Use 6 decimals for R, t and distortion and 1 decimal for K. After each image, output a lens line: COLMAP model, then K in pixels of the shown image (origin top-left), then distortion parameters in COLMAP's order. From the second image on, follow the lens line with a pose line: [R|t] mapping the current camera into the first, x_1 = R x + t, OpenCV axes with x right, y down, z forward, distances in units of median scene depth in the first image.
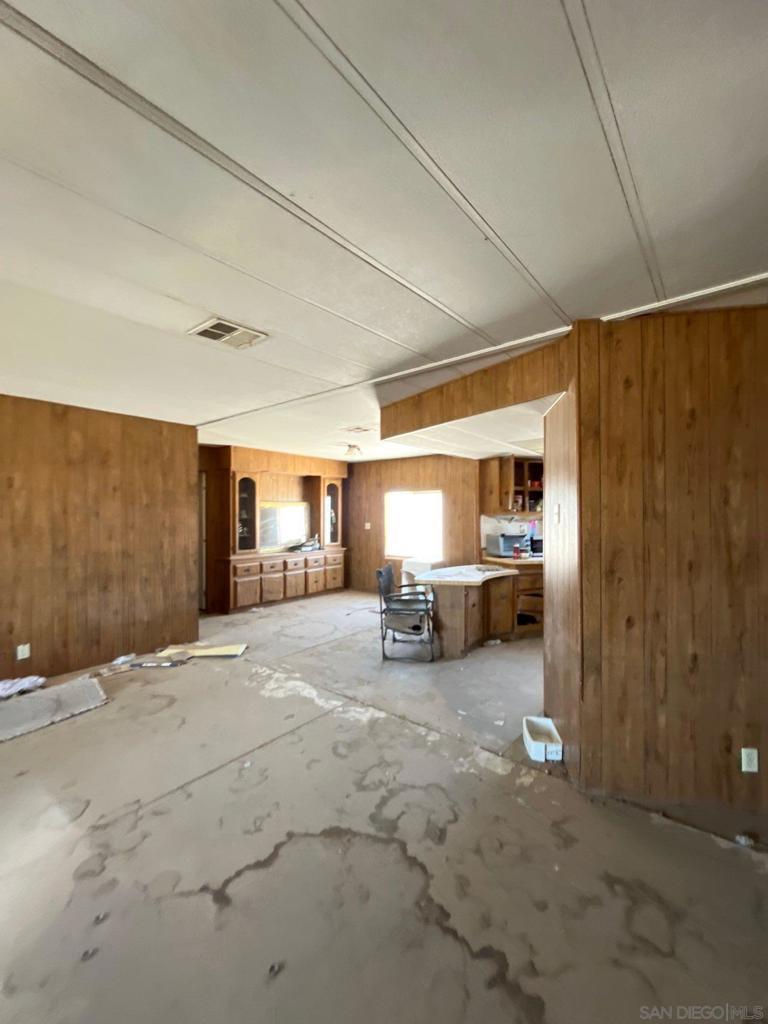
lens RADIAL K [[420.3, 0, 382.5], [0, 420.3, 510.8], [0, 0, 1]] dist [0.000912, -0.000798]
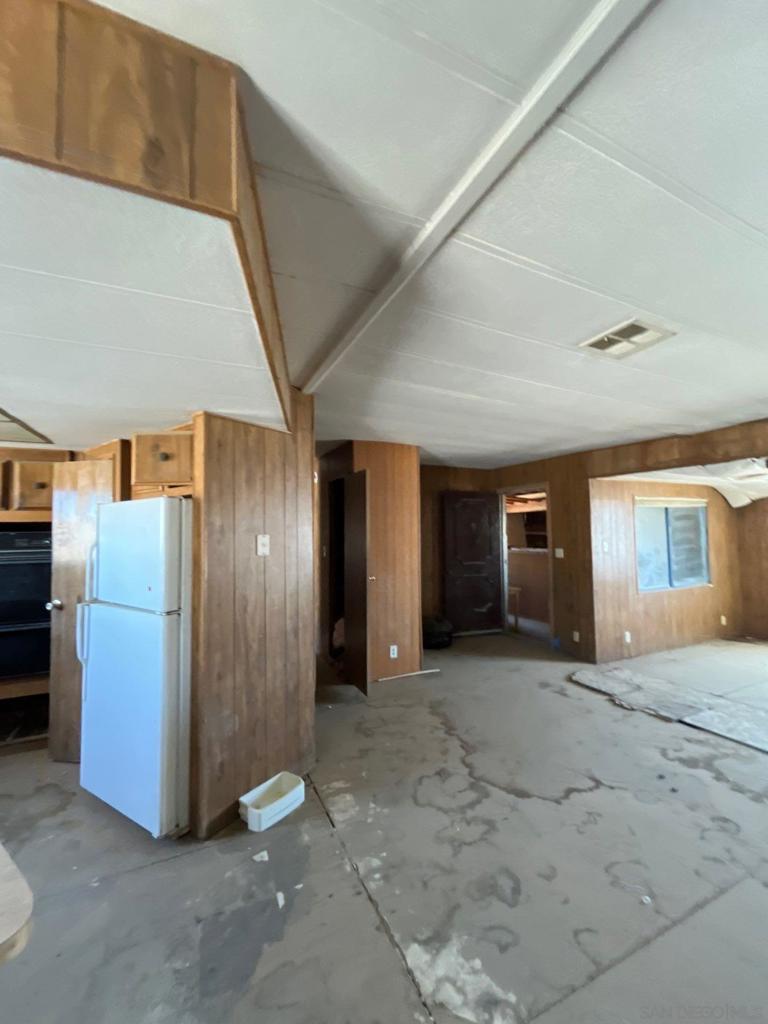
lens RADIAL K [[420.3, 0, 384.5], [0, 420.3, 512.2], [0, 0, 1]] dist [0.000912, -0.000798]
pose [[-0.901707, 0.036029, 0.430845, -0.166644], [0.013681, 0.998400, -0.054858, -0.006734], [-0.432132, -0.043572, -0.900757, 1.222486]]
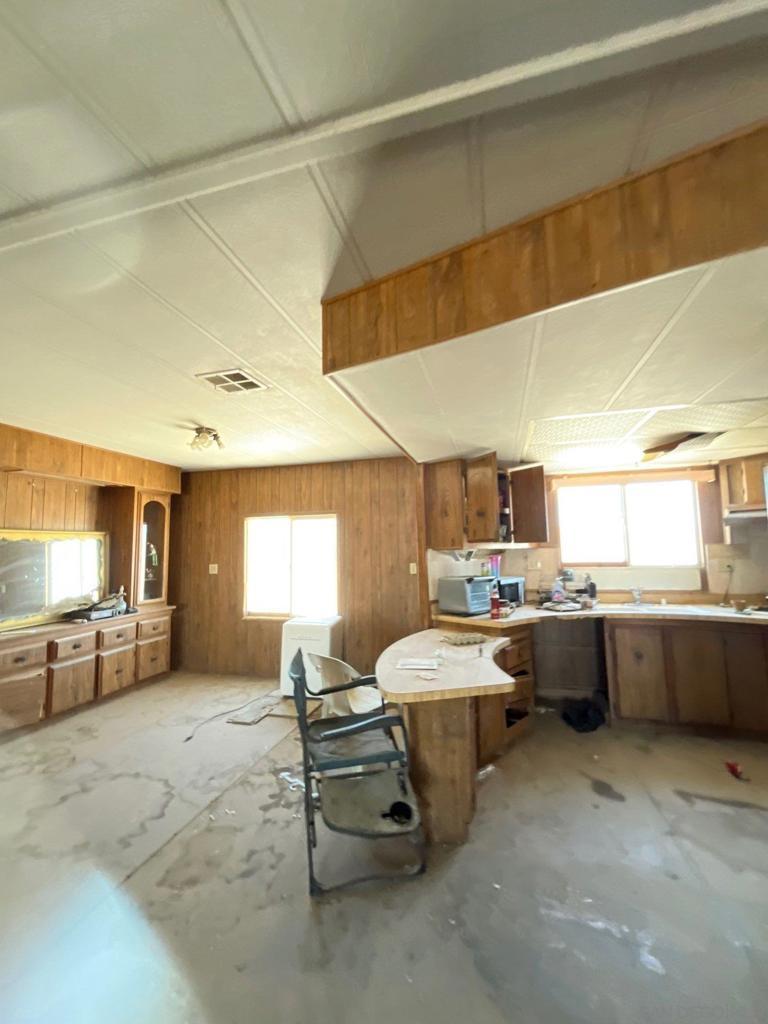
lens RADIAL K [[420.3, 0, 381.0], [0, 420.3, 511.2], [0, 0, 1]] dist [0.000912, -0.000798]
pose [[0.916394, 0.022287, 0.399658, -0.126806], [0.010714, 0.996725, -0.080150, 0.005048], [-0.400135, 0.077731, 0.913154, 0.634411]]
